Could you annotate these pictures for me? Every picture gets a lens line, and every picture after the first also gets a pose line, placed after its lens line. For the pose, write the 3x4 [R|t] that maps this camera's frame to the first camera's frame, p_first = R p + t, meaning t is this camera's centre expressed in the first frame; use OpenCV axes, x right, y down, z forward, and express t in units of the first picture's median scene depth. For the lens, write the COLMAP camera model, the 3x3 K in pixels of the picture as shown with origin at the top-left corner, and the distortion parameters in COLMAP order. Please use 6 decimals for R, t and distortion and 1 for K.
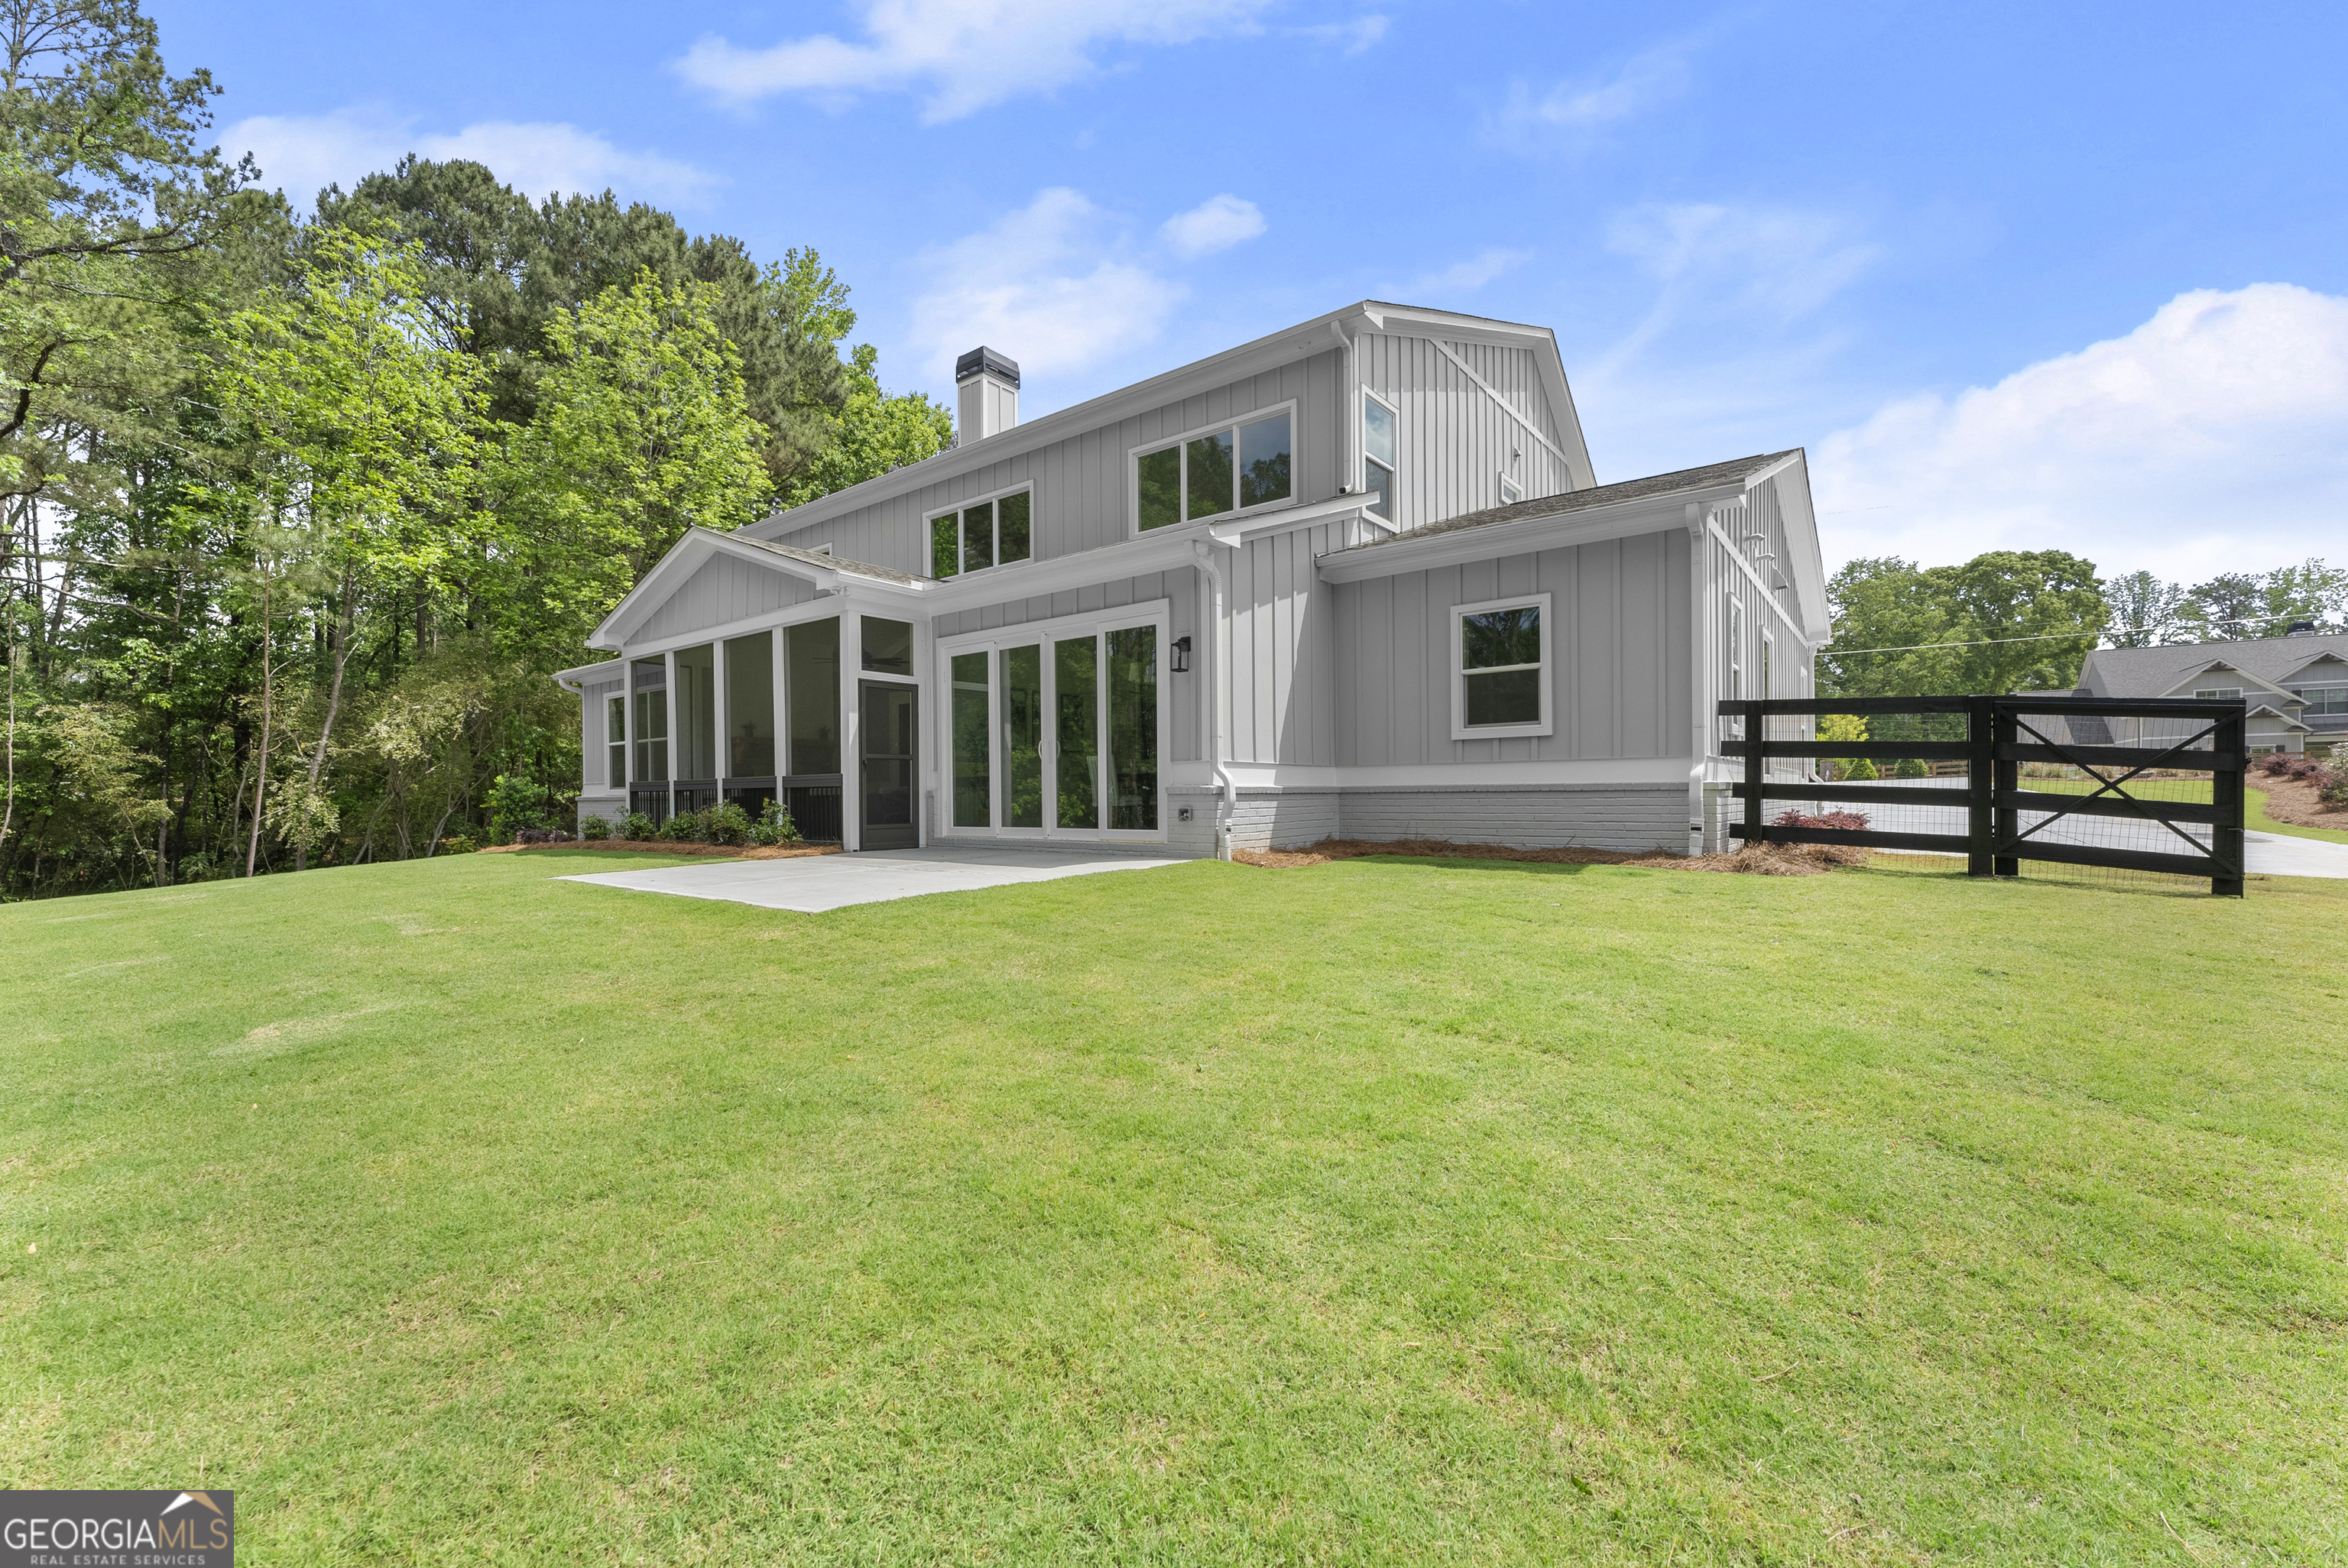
lens RADIAL K [[947.1, 0, 1174.0], [0, 947.1, 784.0], [0, 0, 1]] dist [0.000879, 0.000144]
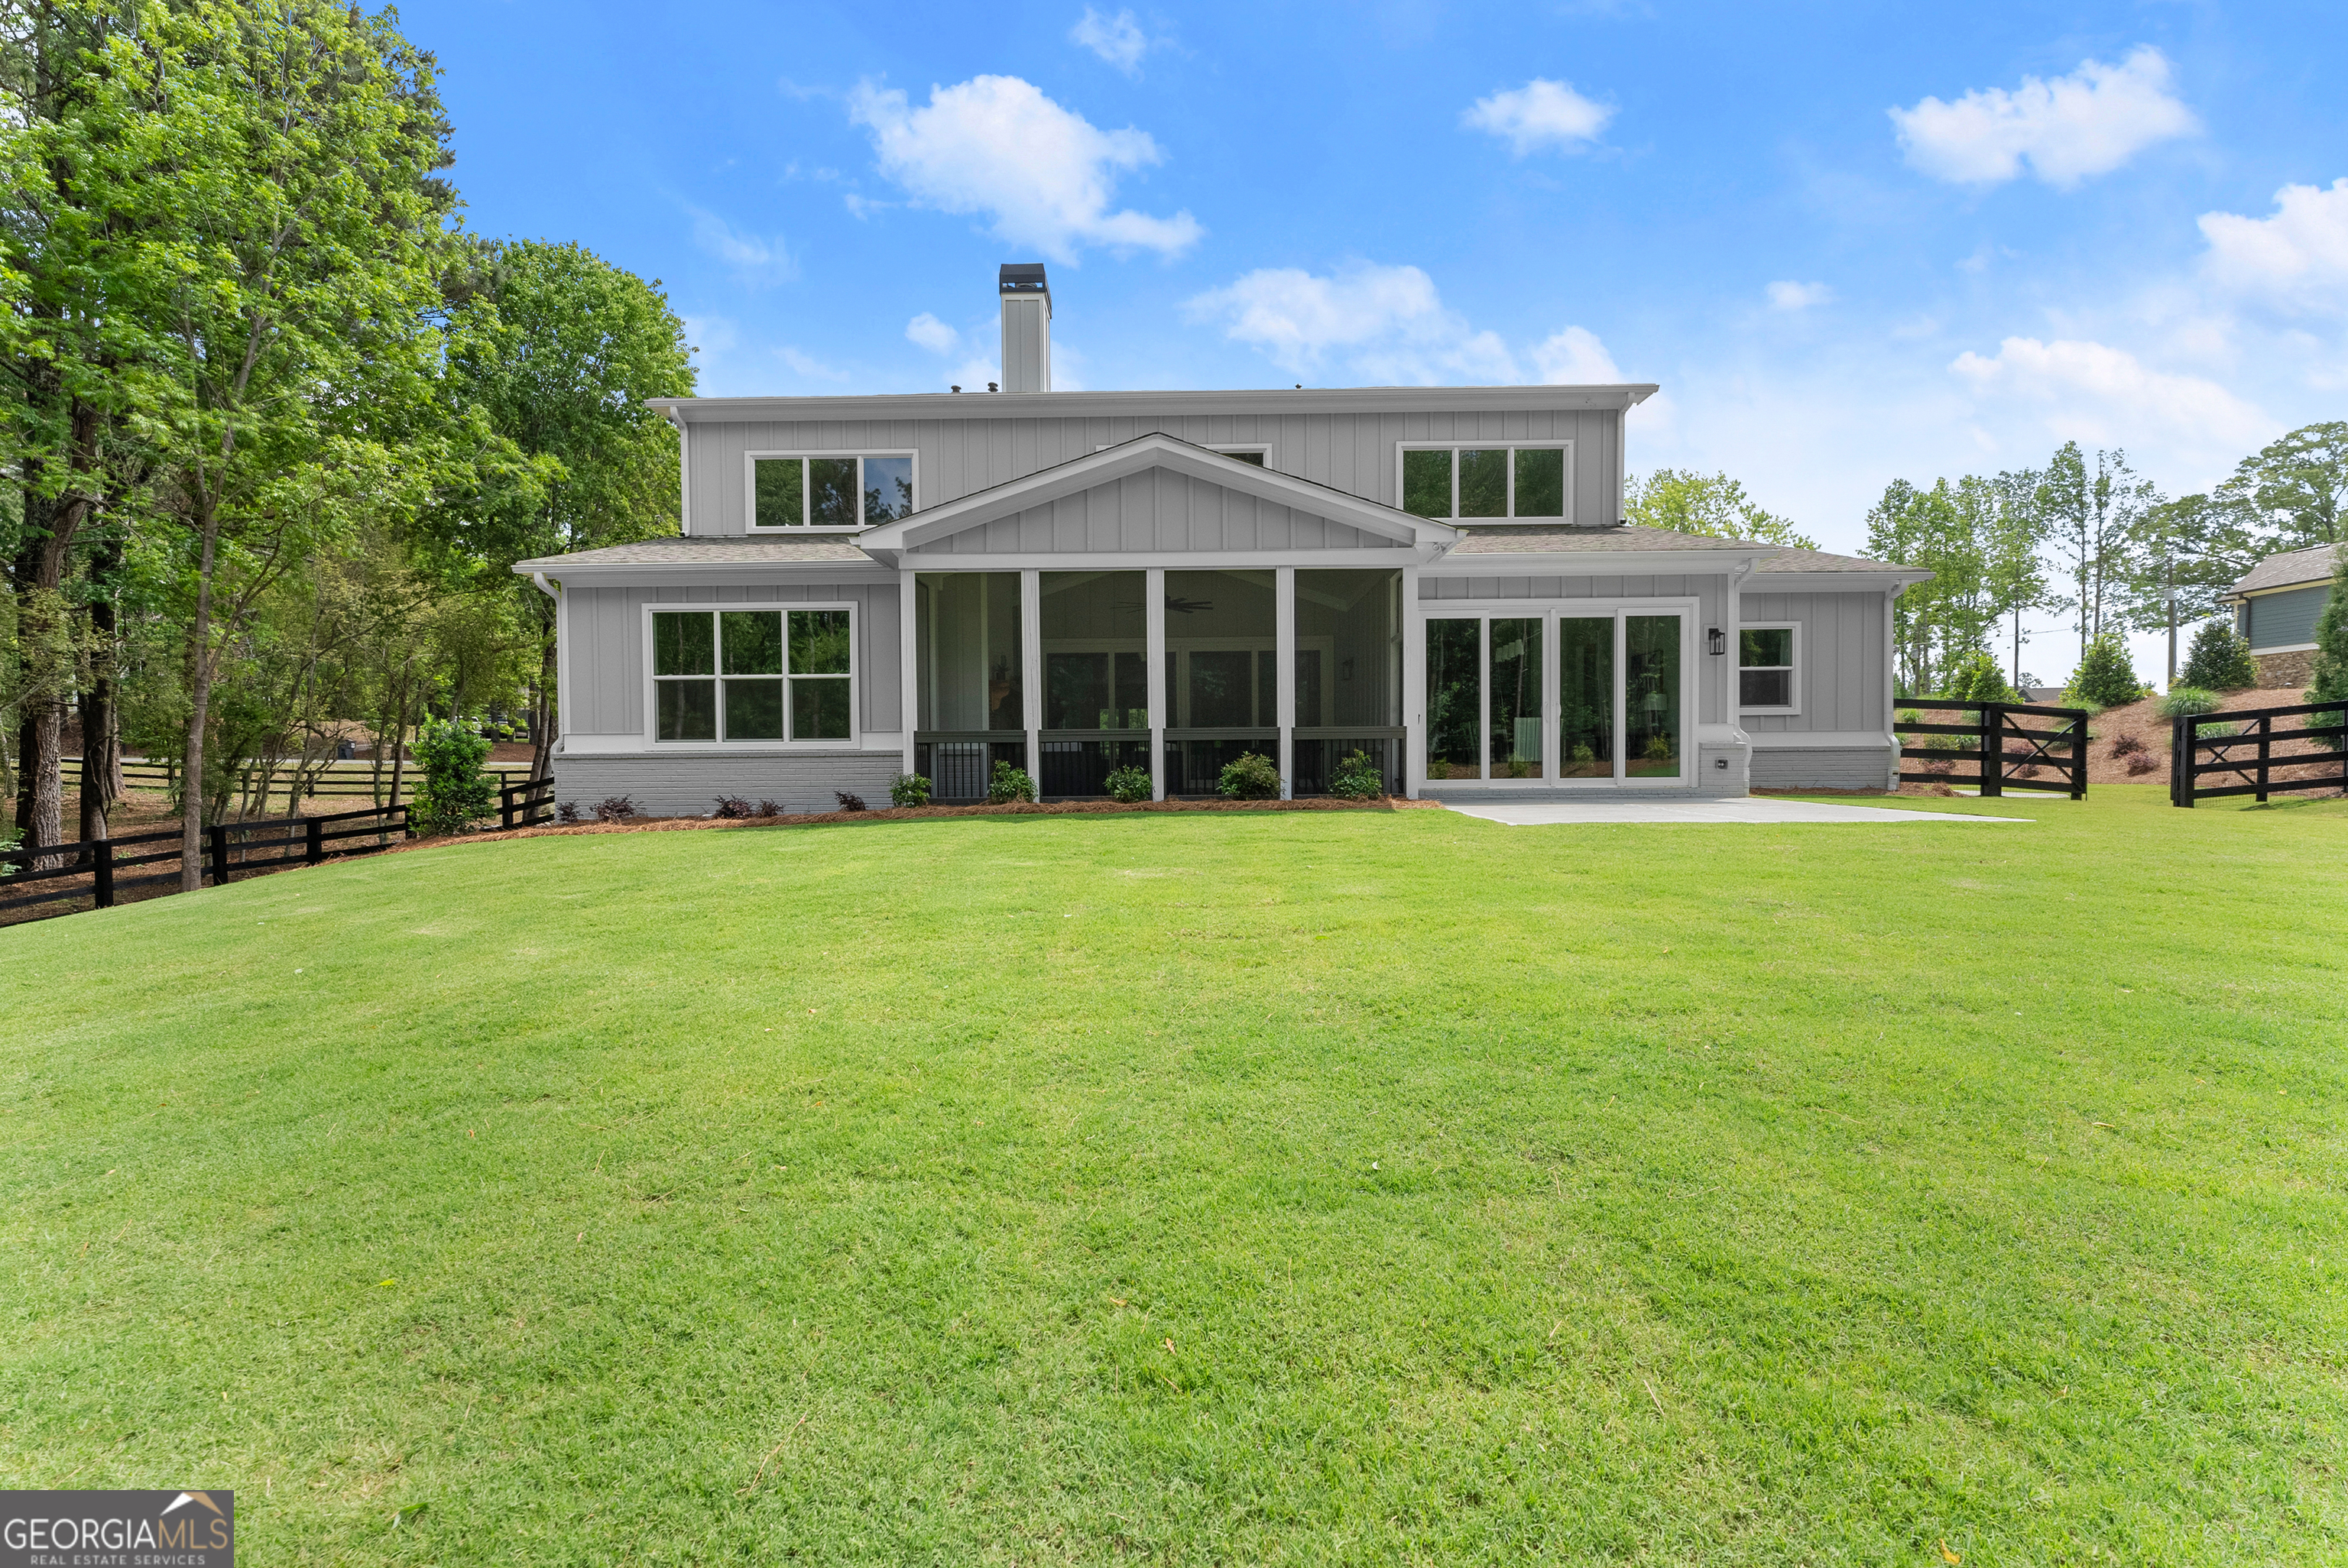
lens RADIAL K [[947.1, 0, 1174.0], [0, 947.1, 784.0], [0, 0, 1]] dist [0.000879, 0.000144]
pose [[0.795092, -0.004743, 0.606471, -1.272557], [-0.008142, 0.999796, 0.018494, 0.039106], [-0.606434, -0.019642, 0.794891, 0.368964]]
